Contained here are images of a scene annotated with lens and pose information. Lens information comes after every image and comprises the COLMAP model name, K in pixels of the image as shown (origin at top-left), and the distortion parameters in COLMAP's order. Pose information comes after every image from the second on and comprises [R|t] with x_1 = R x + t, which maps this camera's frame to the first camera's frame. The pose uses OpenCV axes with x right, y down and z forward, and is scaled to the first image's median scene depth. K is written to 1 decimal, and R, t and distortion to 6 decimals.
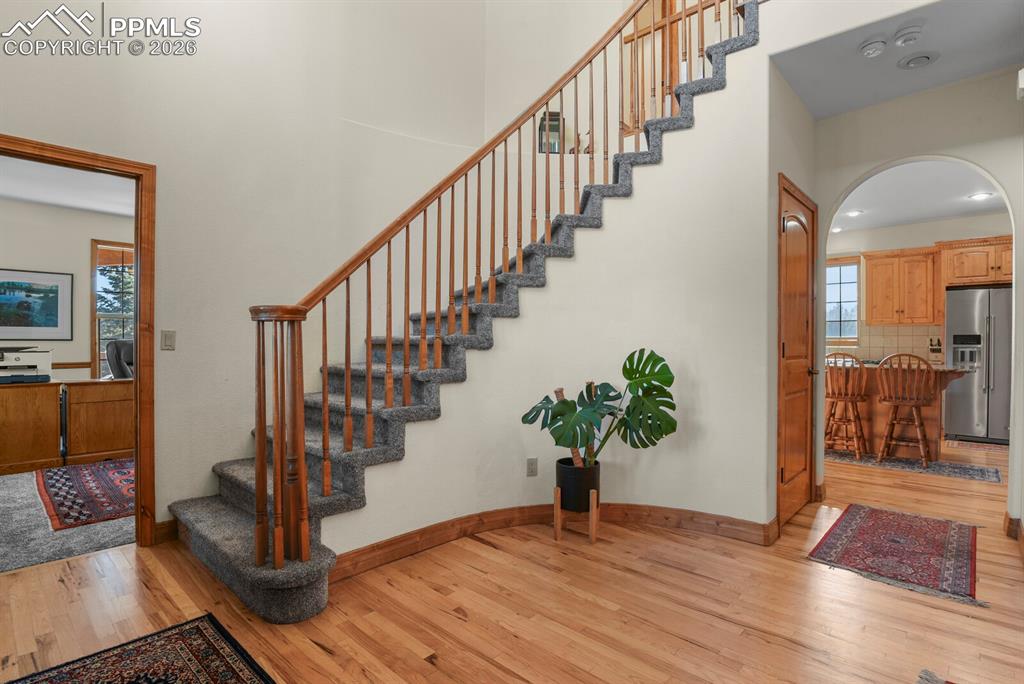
lens RADIAL K [[510.4, 0, 511.9], [0, 510.4, 338.9], [0, 0, 1]] dist [-0.025651, -0.000236]
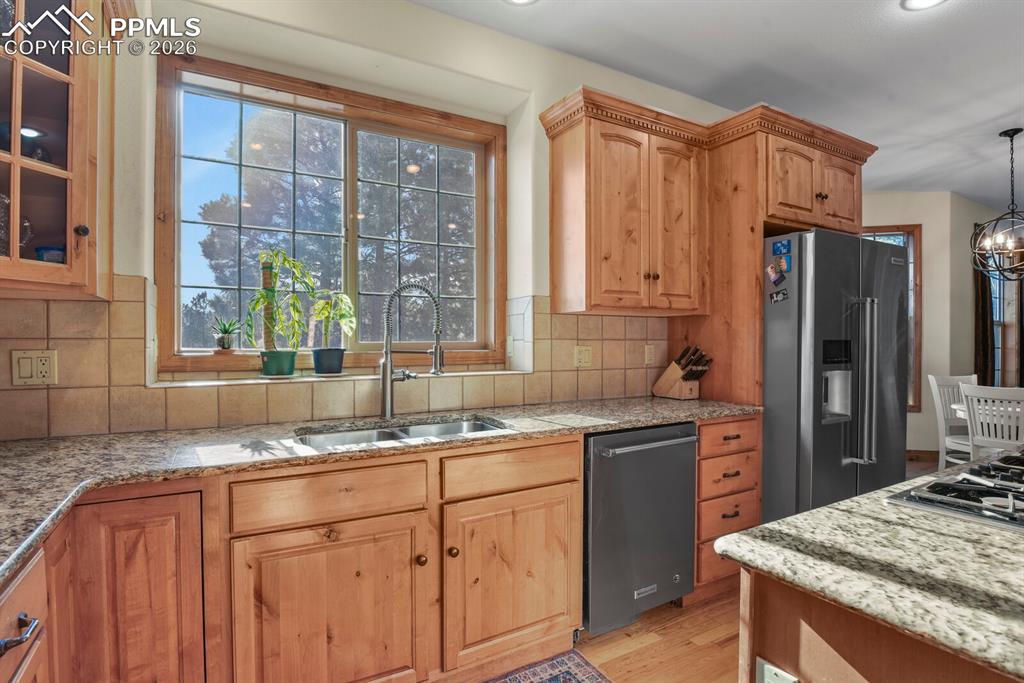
lens RADIAL K [[508.2, 0, 521.3], [0, 508.2, 341.5], [0, 0, 1]] dist [-0.028285, -0.001050]
pose [[0.290539, -0.008385, 0.956826, 0.410262], [0.002622, 0.999965, 0.007967, -0.009967], [-0.956859, 0.000195, 0.290551, 1.059070]]
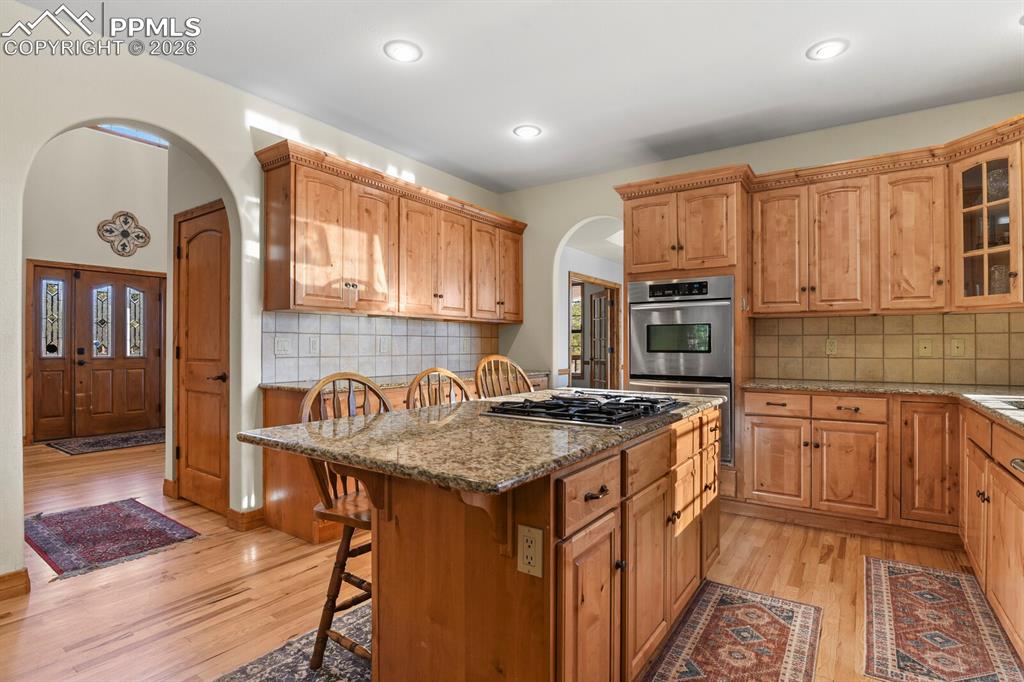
lens RADIAL K [[505.9, 0, 512.0], [0, 505.9, 341.0], [0, 0, 1]] dist [-0.029040, -0.001378]
pose [[0.137000, -0.011499, -0.990504, 0.925512], [-0.003763, 0.999919, -0.012129, 0.007232], [0.990564, 0.005389, 0.136945, 0.823714]]
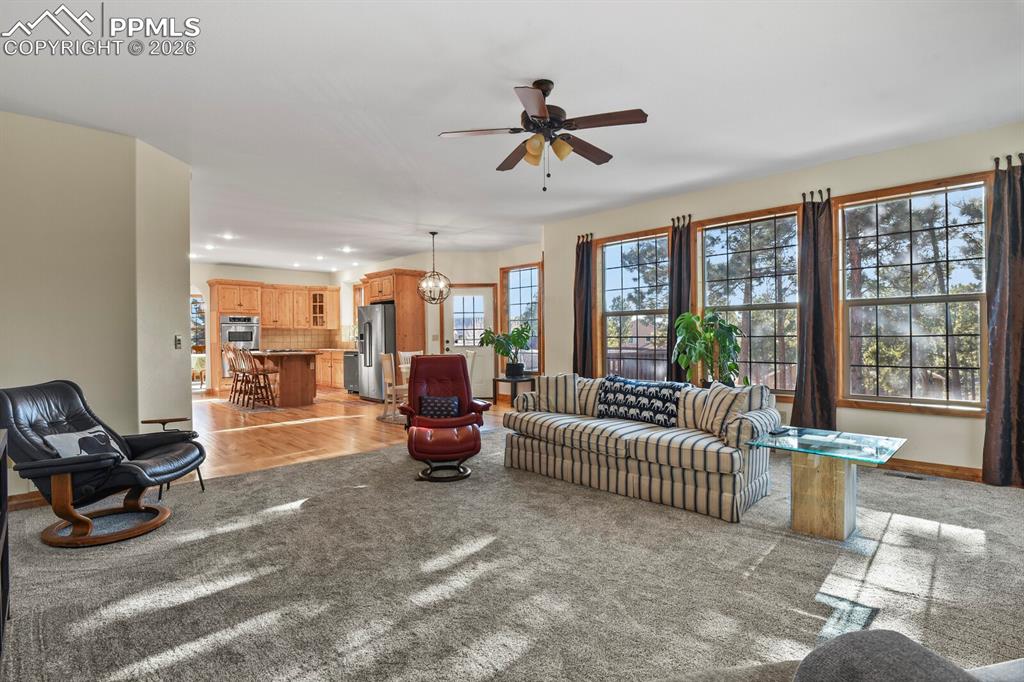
lens RADIAL K [[508.2, 0, 521.3], [0, 508.2, 341.0], [0, 0, 1]] dist [-0.028285, -0.001050]
pose [[0.998352, -0.010522, -0.056416, 1.411807], [0.010848, 0.999926, 0.005477, 0.012855], [0.056354, -0.006080, 0.998392, -0.546813]]
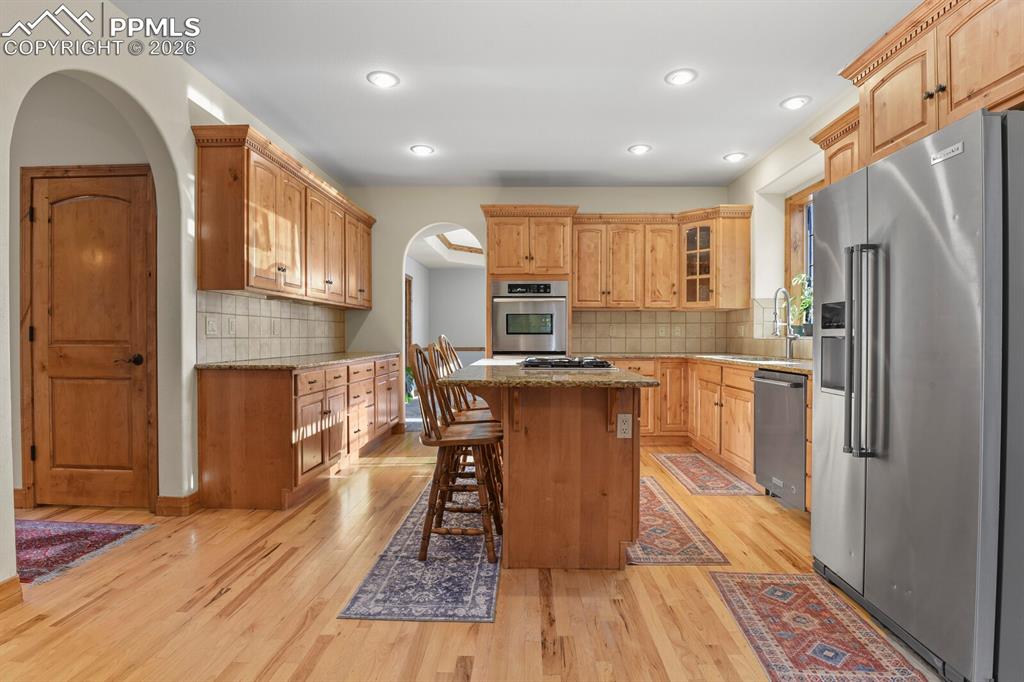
lens RADIAL K [[510.4, 0, 511.9], [0, 510.4, 337.9], [0, 0, 1]] dist [-0.025651, -0.000236]
pose [[0.653395, 0.003049, -0.757011, 0.971805], [-0.003214, 0.999994, 0.001254, 0.017629], [0.757010, 0.001614, 0.653401, 0.540211]]
